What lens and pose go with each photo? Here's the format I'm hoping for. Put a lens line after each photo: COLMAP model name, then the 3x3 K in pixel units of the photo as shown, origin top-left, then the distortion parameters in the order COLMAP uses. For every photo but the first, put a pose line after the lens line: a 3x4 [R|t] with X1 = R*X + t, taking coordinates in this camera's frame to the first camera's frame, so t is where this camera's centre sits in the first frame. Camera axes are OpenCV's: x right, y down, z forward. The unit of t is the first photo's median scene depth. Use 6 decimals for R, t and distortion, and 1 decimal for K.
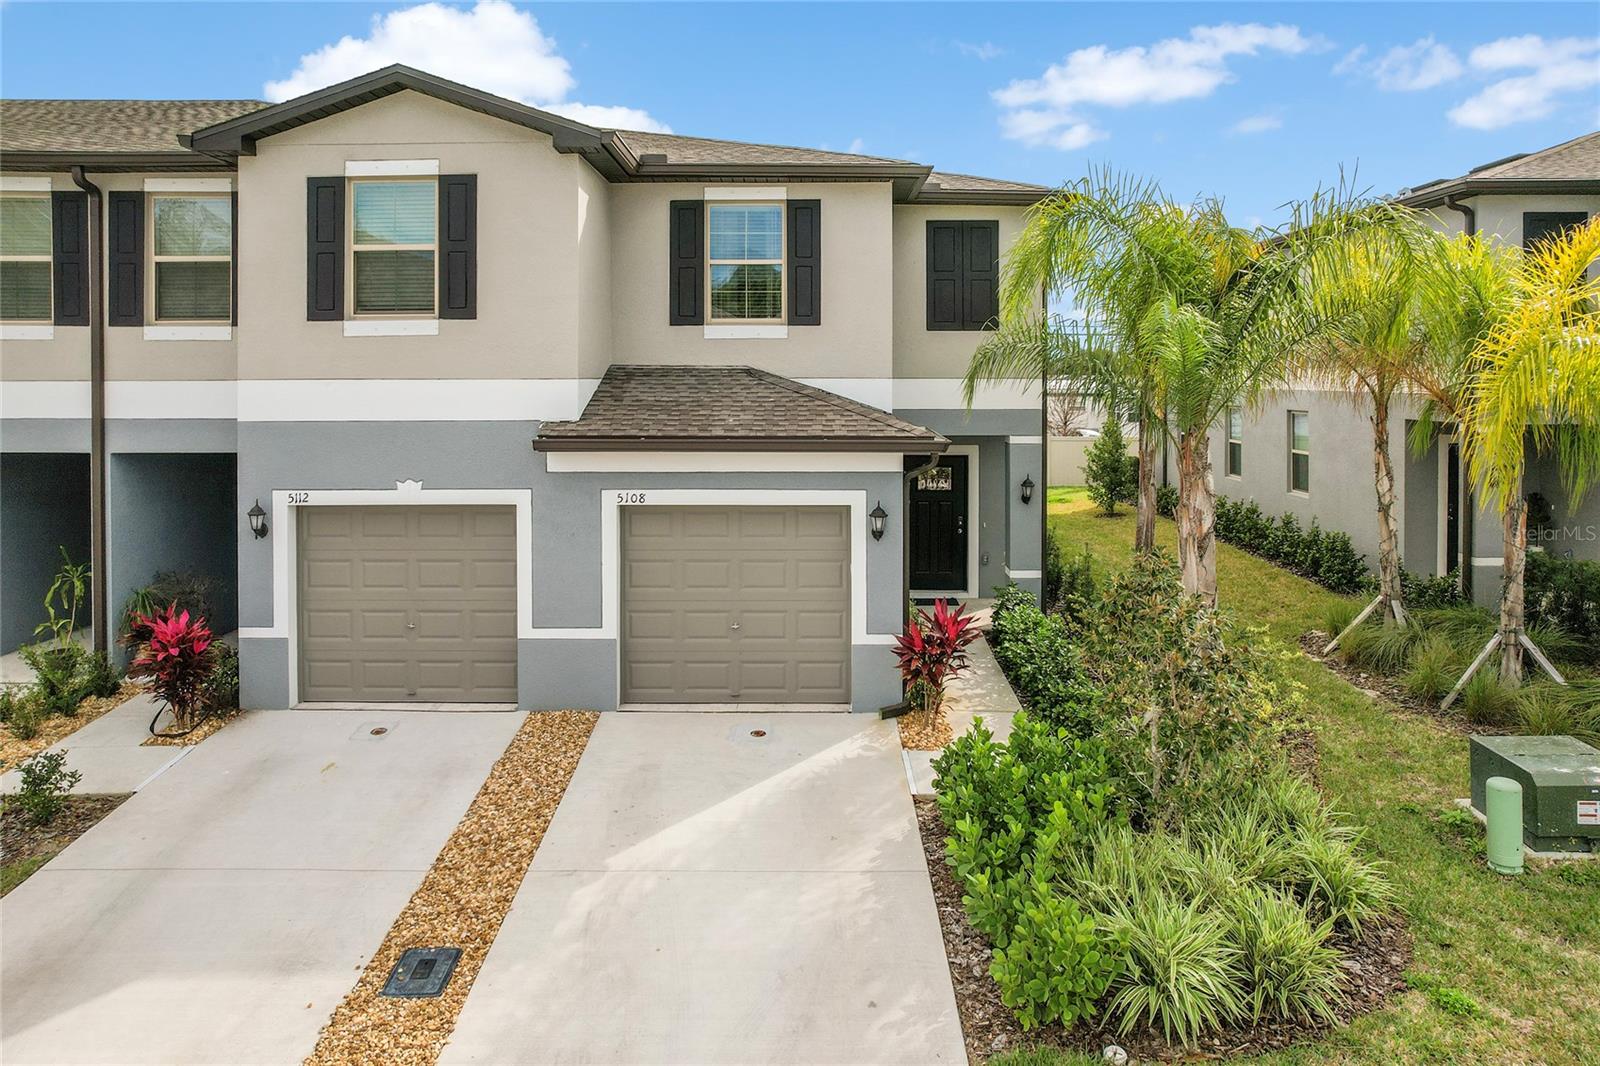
lens RADIAL K [[1027.6, 0, 835.5], [0, 1027.6, 408.2], [0, 0, 1]] dist [-0.070749, 0.059528]
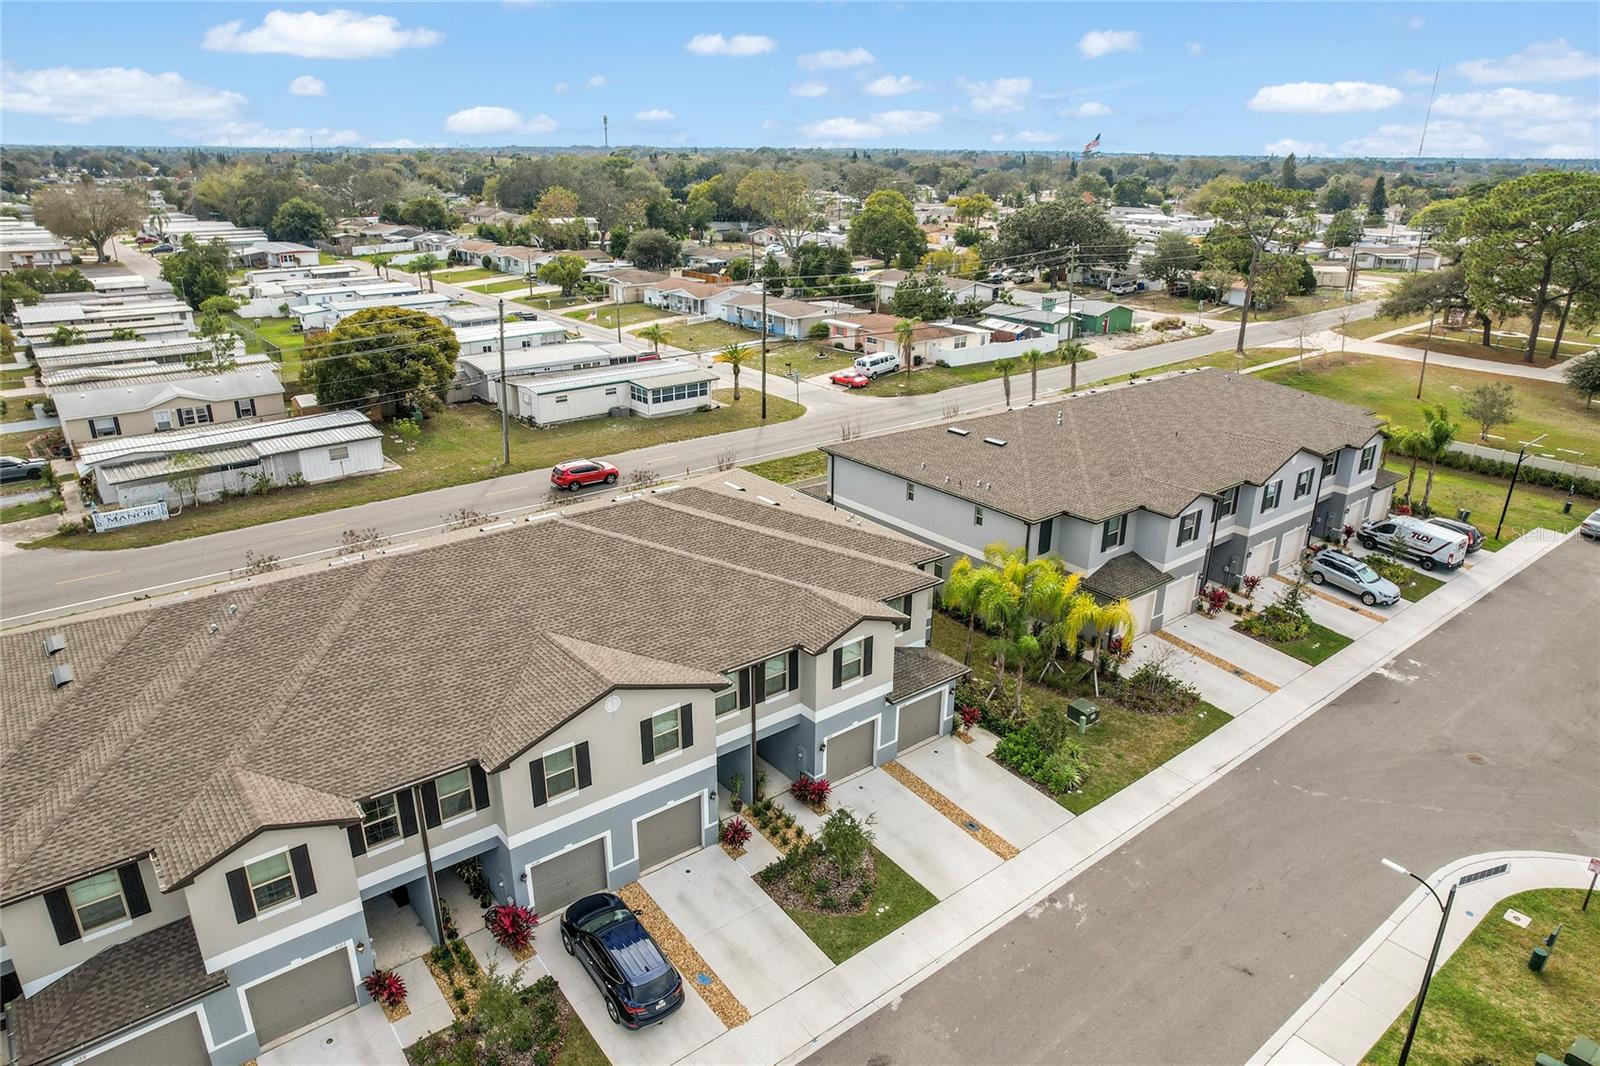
lens RADIAL K [[1027.6, 0, 803.9], [0, 1027.6, 543.7], [0, 0, 1]] dist [-0.070749, 0.059528]
pose [[0.782667, -0.220546, 0.582058, -2.401856], [0.001997, 0.936008, 0.351974, -1.682042], [-0.622437, -0.274316, 0.733023, -1.236688]]
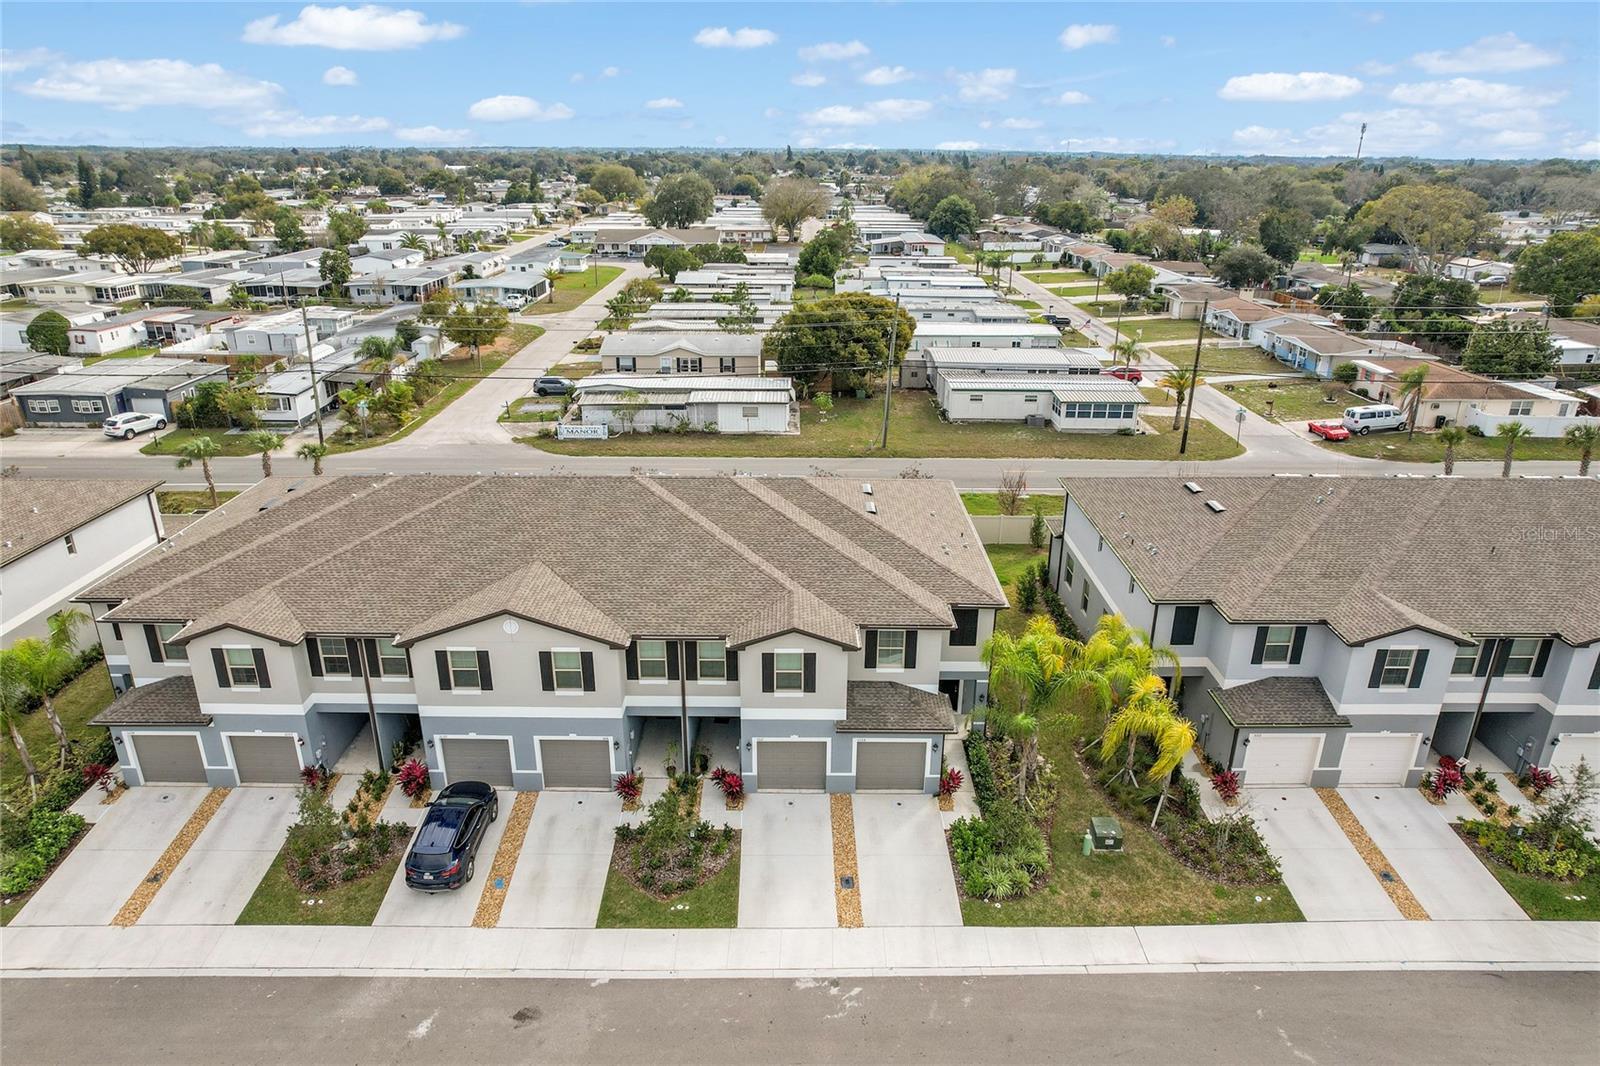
lens RADIAL K [[1027.6, 0, 801.4], [0, 1027.6, 546.1], [0, 0, 1]] dist [-0.070749, 0.059528]
pose [[0.999971, 0.007467, 0.001363, -0.401860], [-0.007472, 0.936732, 0.349968, -1.661601], [0.001336, -0.349969, 0.936760, -1.898653]]
